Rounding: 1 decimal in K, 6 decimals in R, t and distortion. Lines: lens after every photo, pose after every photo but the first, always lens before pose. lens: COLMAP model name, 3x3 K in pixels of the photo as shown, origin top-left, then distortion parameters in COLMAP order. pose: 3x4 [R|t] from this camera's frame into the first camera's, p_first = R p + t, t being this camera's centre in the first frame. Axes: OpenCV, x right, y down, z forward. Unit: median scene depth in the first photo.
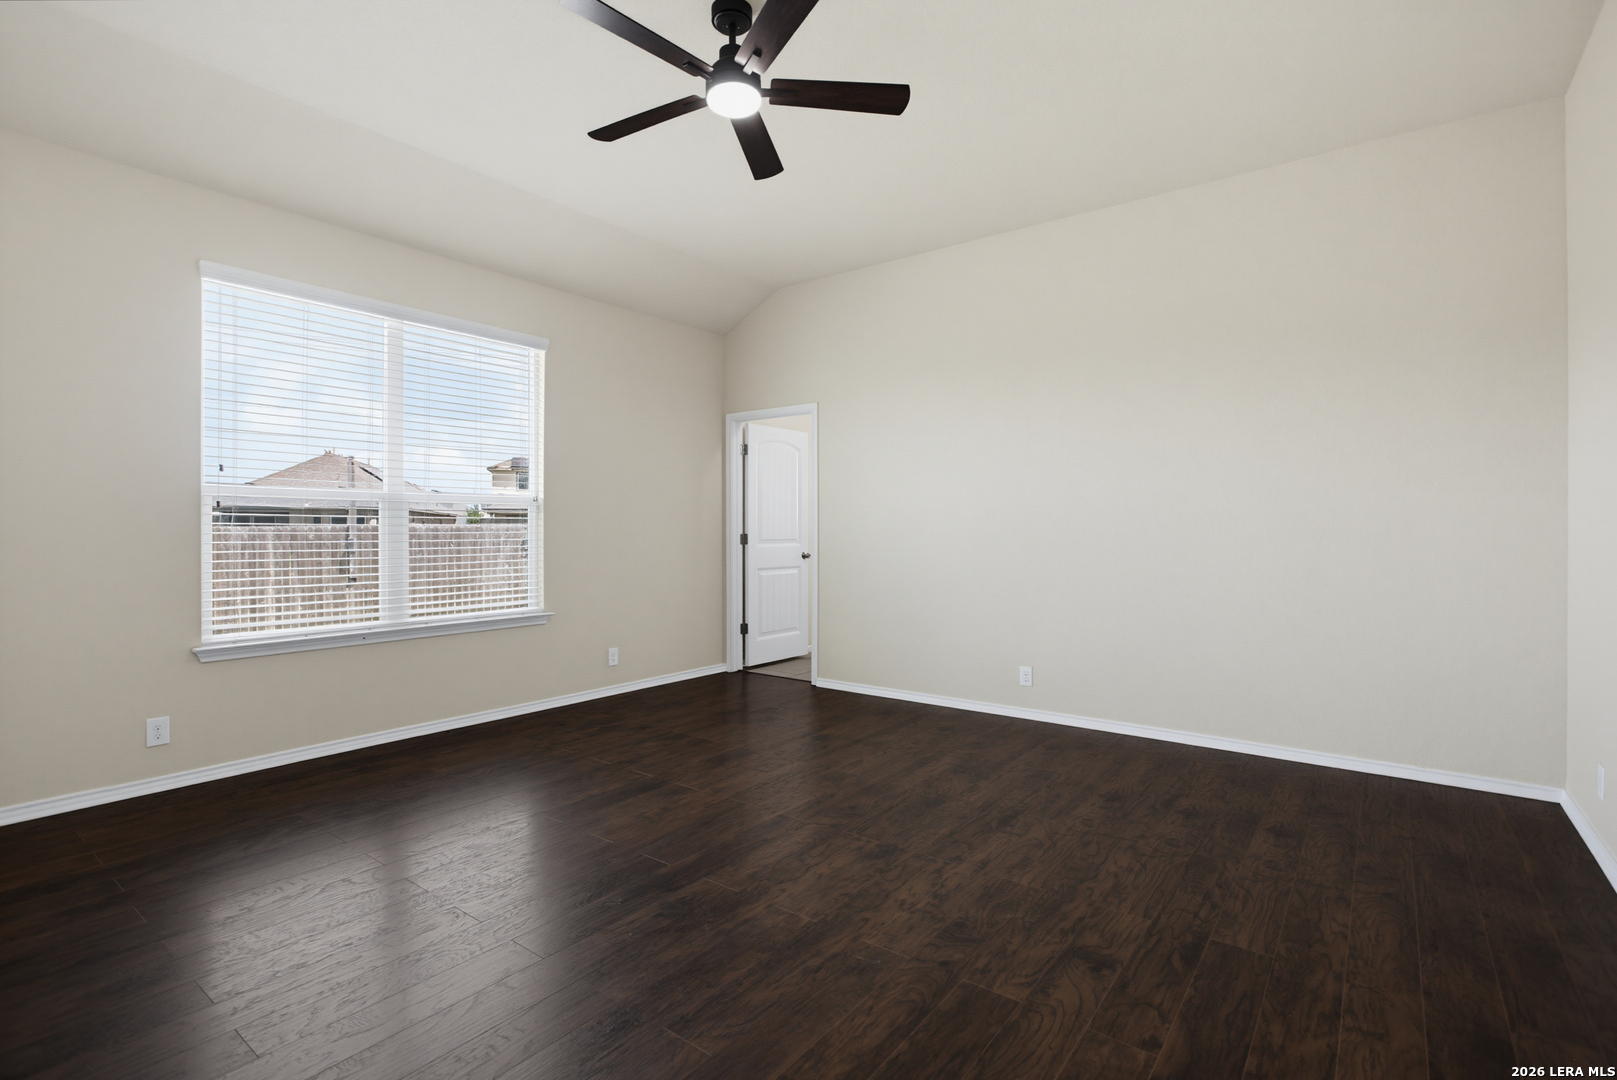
lens RADIAL K [[753.2, 0, 812.0], [0, 753.2, 528.4], [0, 0, 1]] dist [-0.001334, -0.000188]
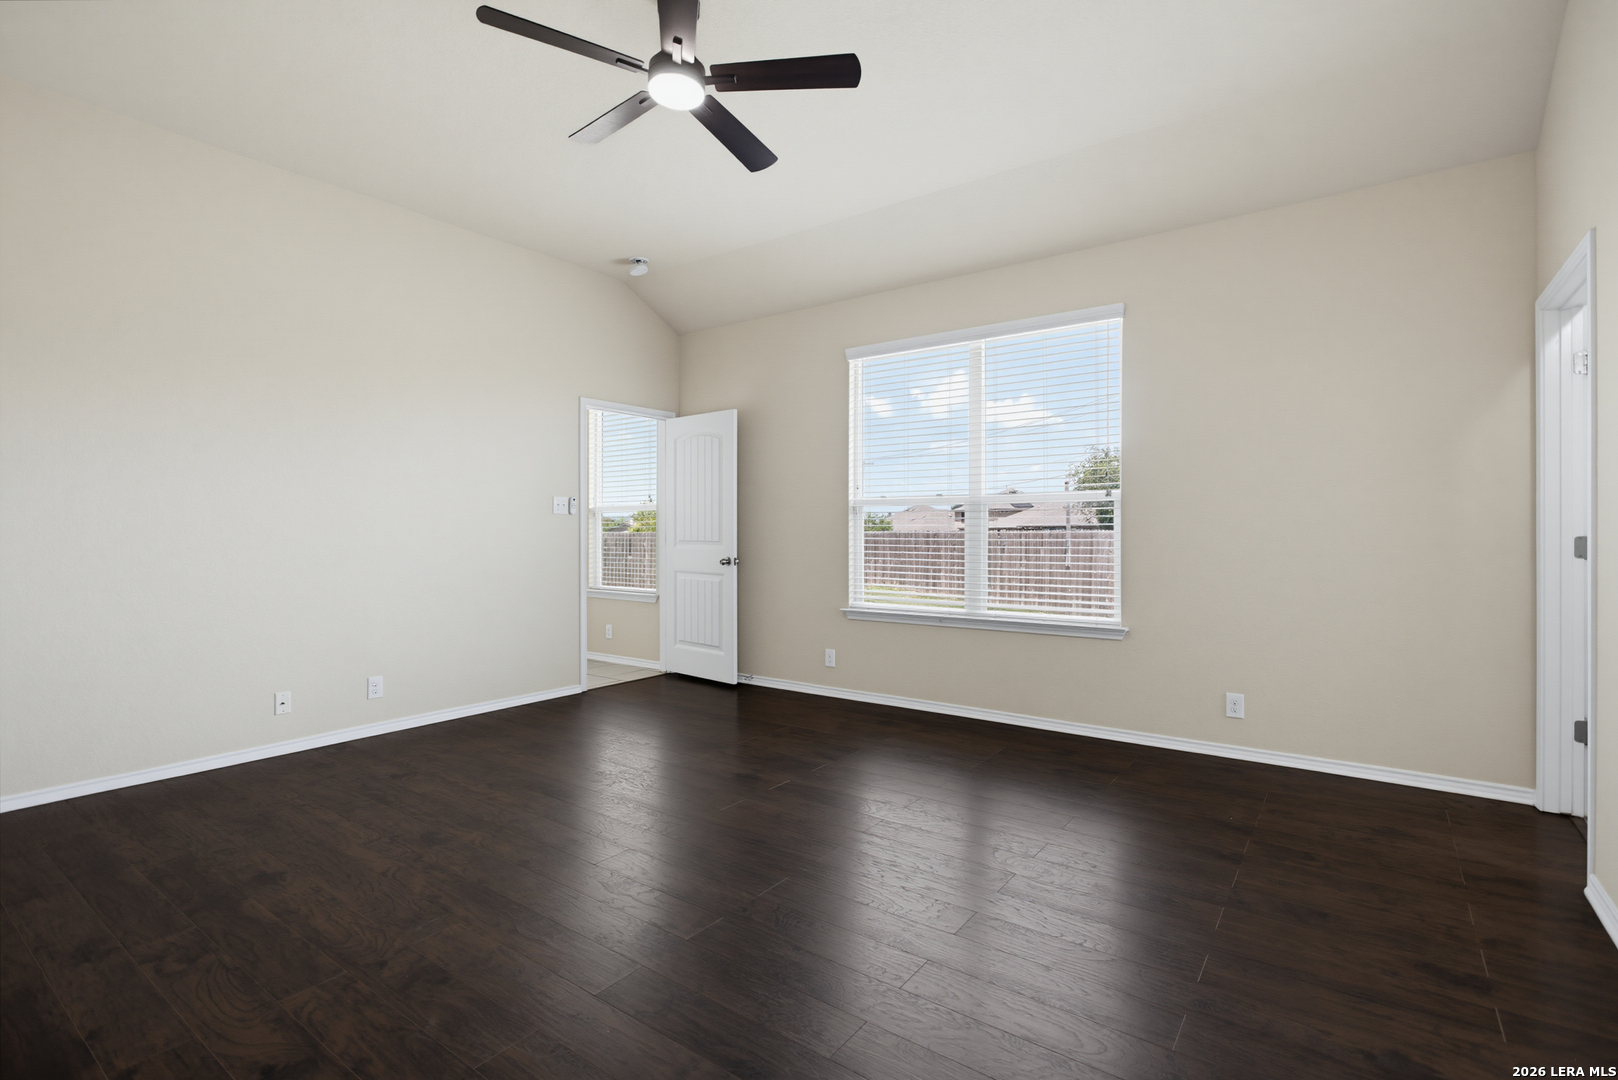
lens RADIAL K [[748.9, 0, 804.9], [0, 748.9, 537.4], [0, 0, 1]] dist [0.001153, 0.000554]
pose [[0.020821, 0.008541, -0.999747, 0.766951], [0.006553, 0.999941, 0.008679, 0.002506], [0.999762, -0.006732, 0.020764, 1.003375]]
